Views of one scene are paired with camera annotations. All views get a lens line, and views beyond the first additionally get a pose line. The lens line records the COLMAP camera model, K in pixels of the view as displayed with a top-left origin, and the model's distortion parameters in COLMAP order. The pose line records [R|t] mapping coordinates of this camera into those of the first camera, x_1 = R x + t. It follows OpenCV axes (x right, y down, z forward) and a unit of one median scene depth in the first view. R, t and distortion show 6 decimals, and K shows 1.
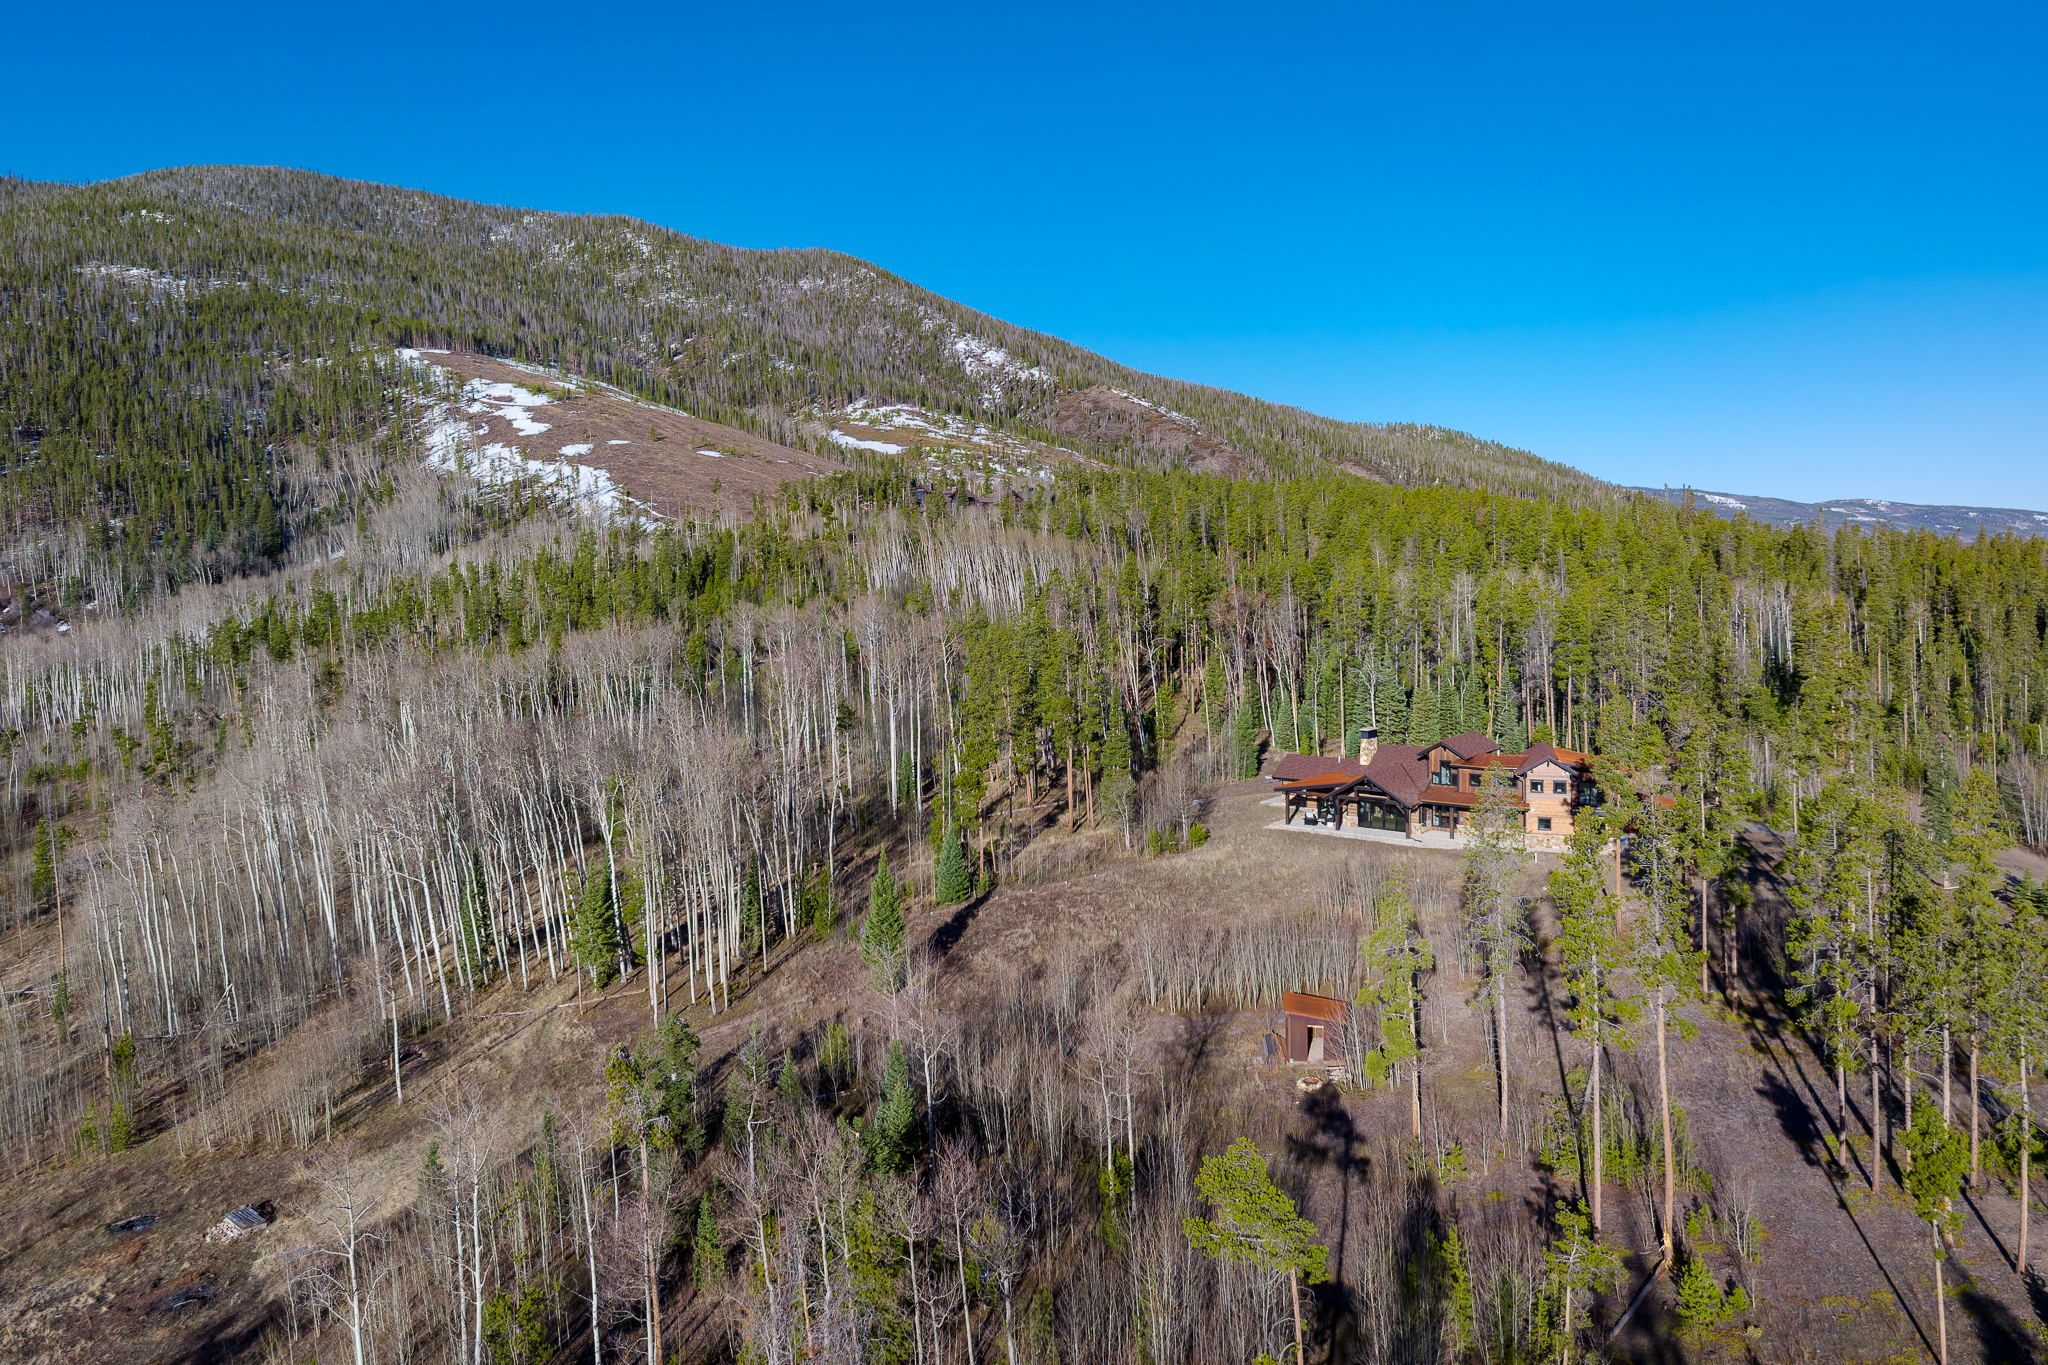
lens RADIAL K [[1512.0, 0, 1011.9], [0, 1512.0, 543.0], [0, 0, 1]] dist [-0.000525, -0.000752]
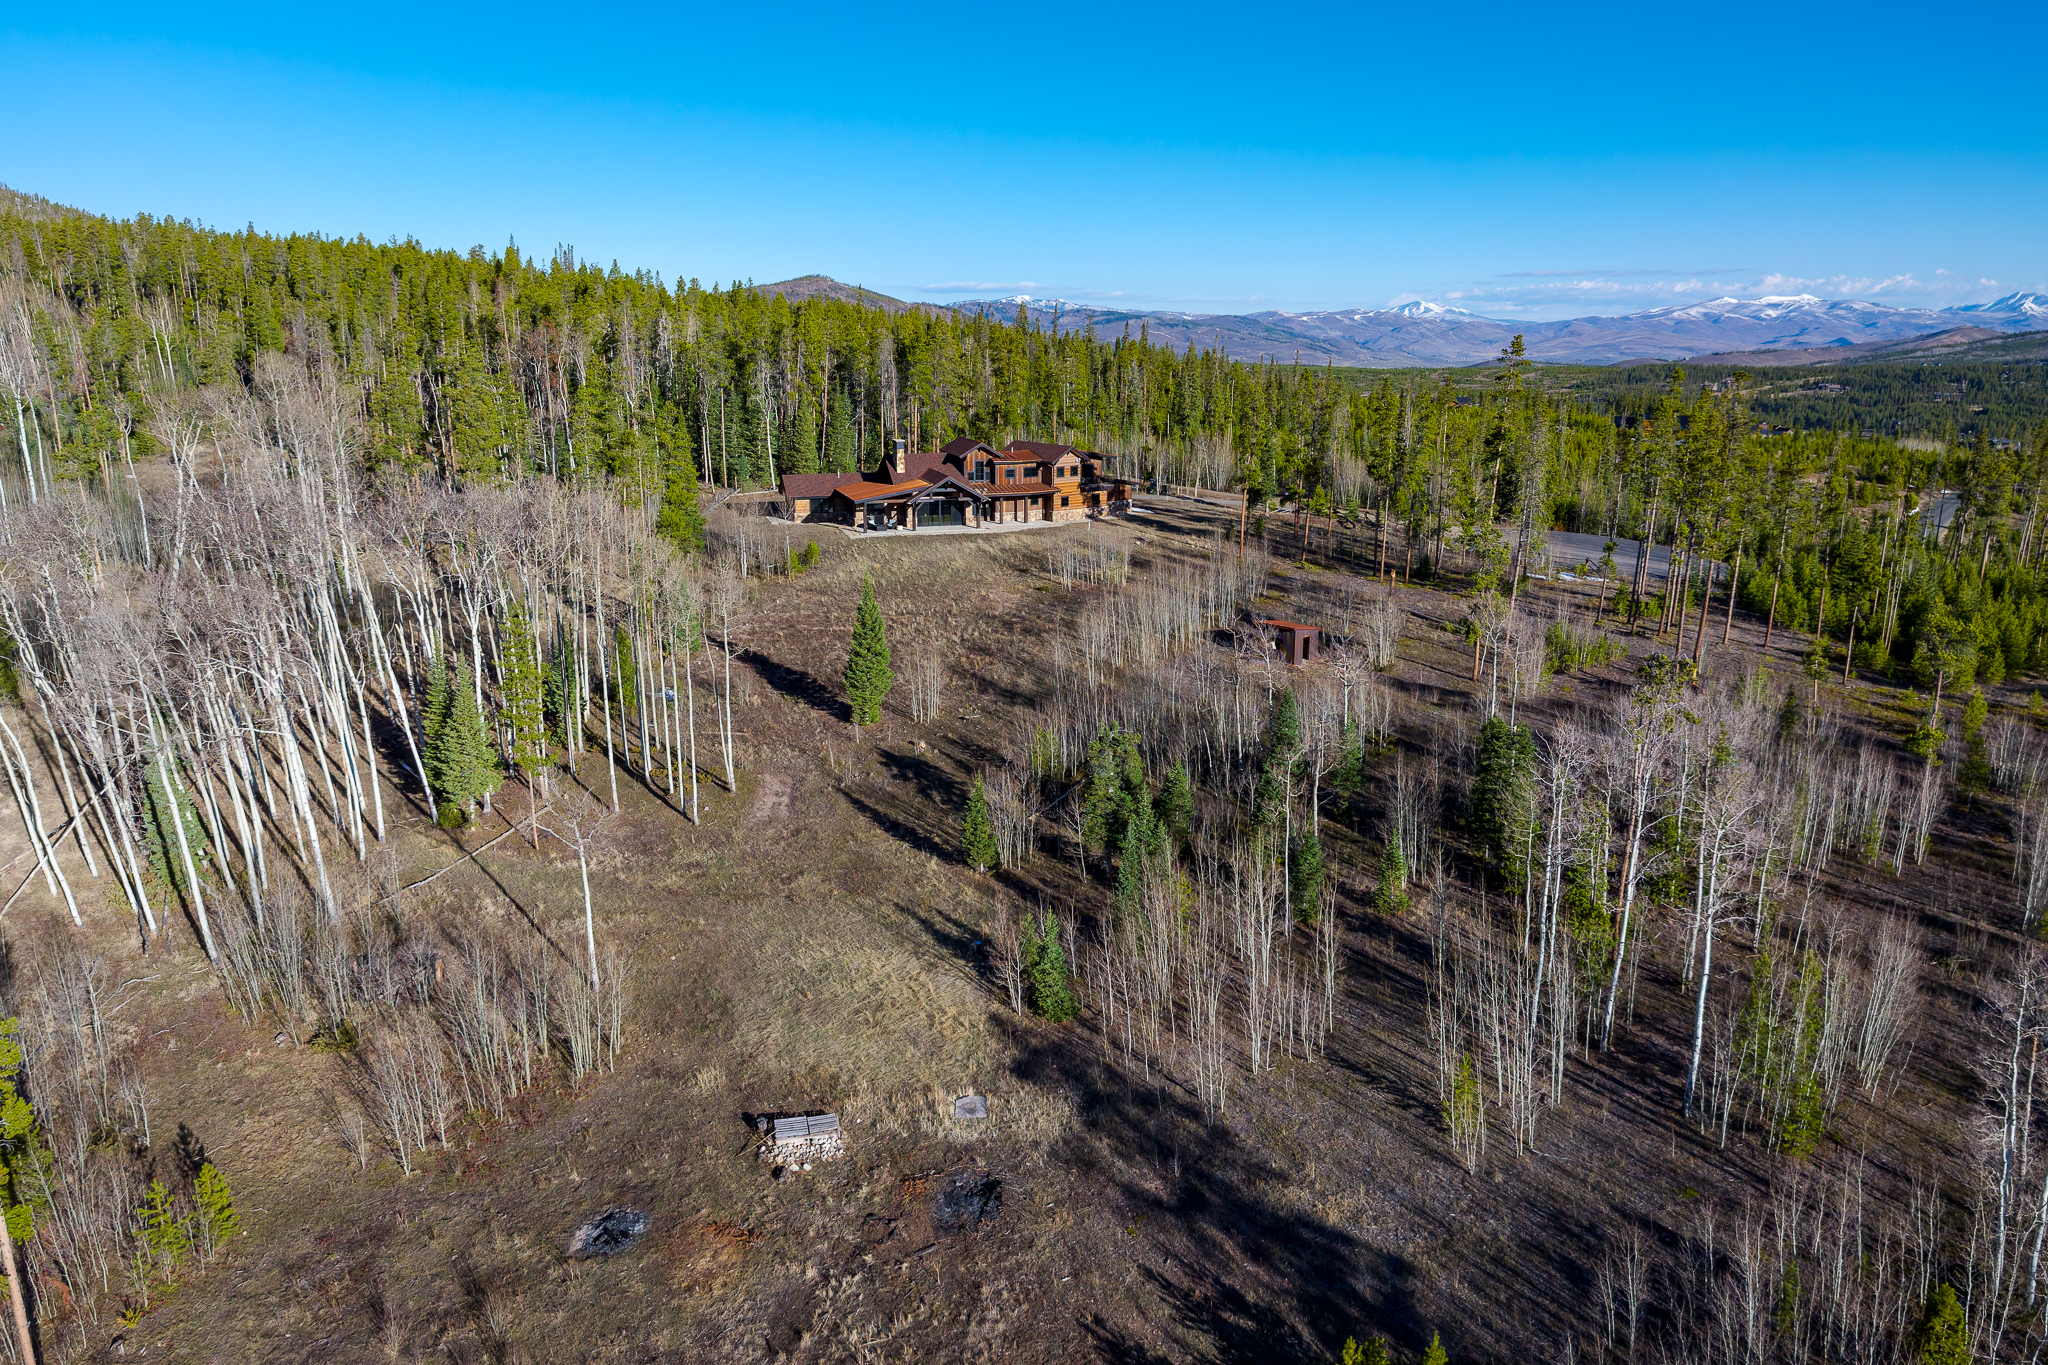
lens RADIAL K [[1397.0, 0, 1030.4], [0, 1397.0, 649.7], [0, 0, 1]] dist [-0.000437, 0.000804]
pose [[0.578191, -0.180616, 0.795659, -0.068476], [-0.006202, 0.974189, 0.225649, 0.005142], [-0.815878, -0.135403, 0.562147, 0.041116]]
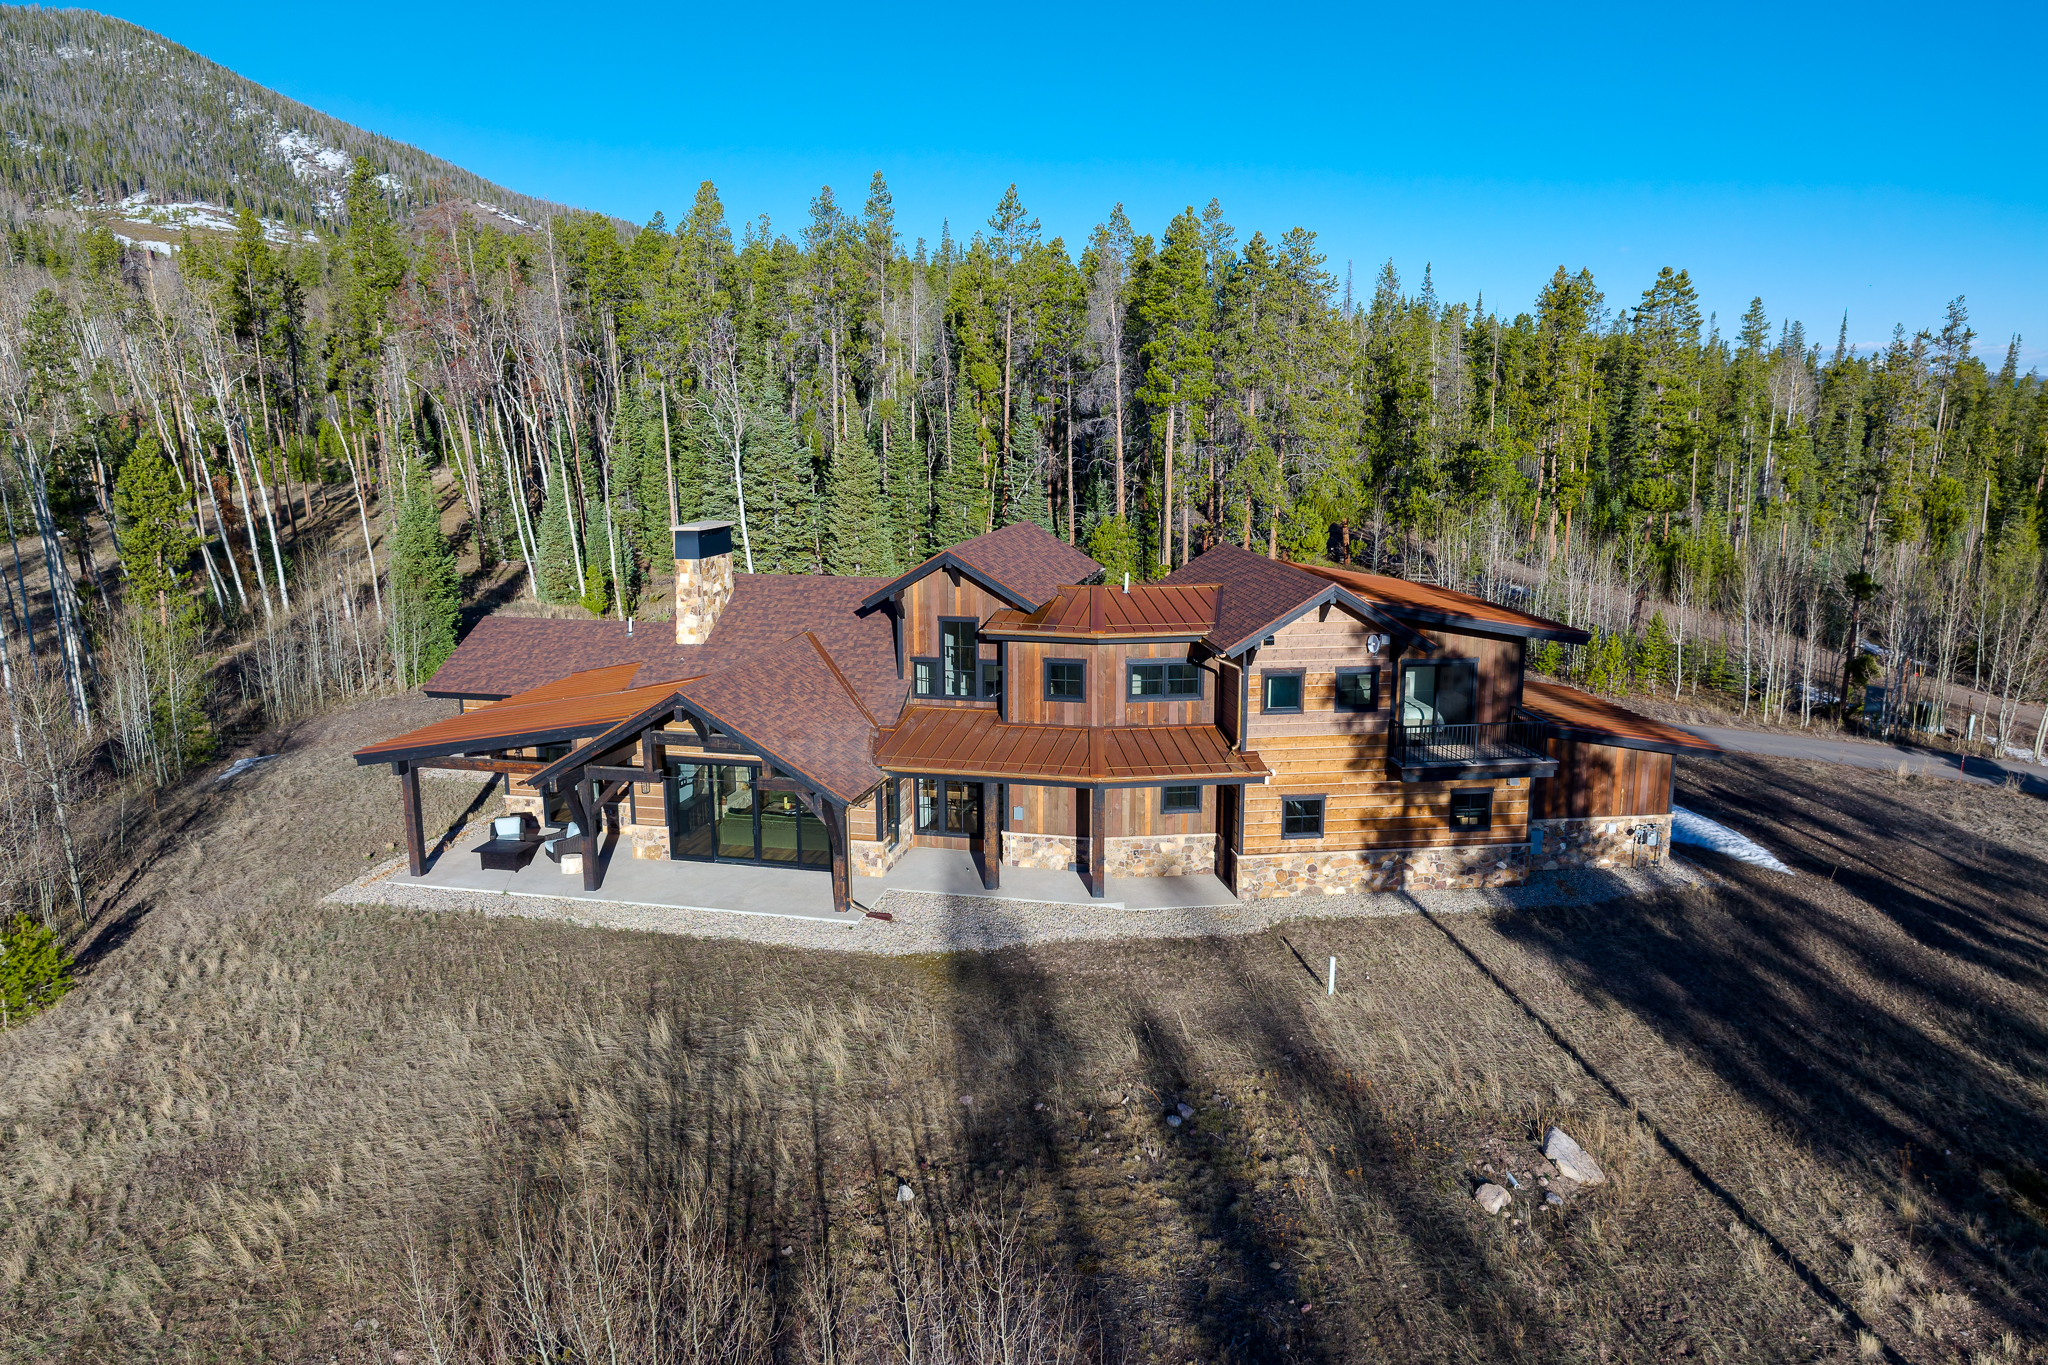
lens RADIAL K [[1399.1, 0, 1037.8], [0, 1399.1, 679.5], [0, 0, 1]] dist [-0.007859, -0.001215]
pose [[0.914750, -0.078967, 0.396229, 0.023044], [-0.001128, 0.980210, 0.197958, 0.012202], [-0.404020, -0.181529, 0.896558, 0.089536]]
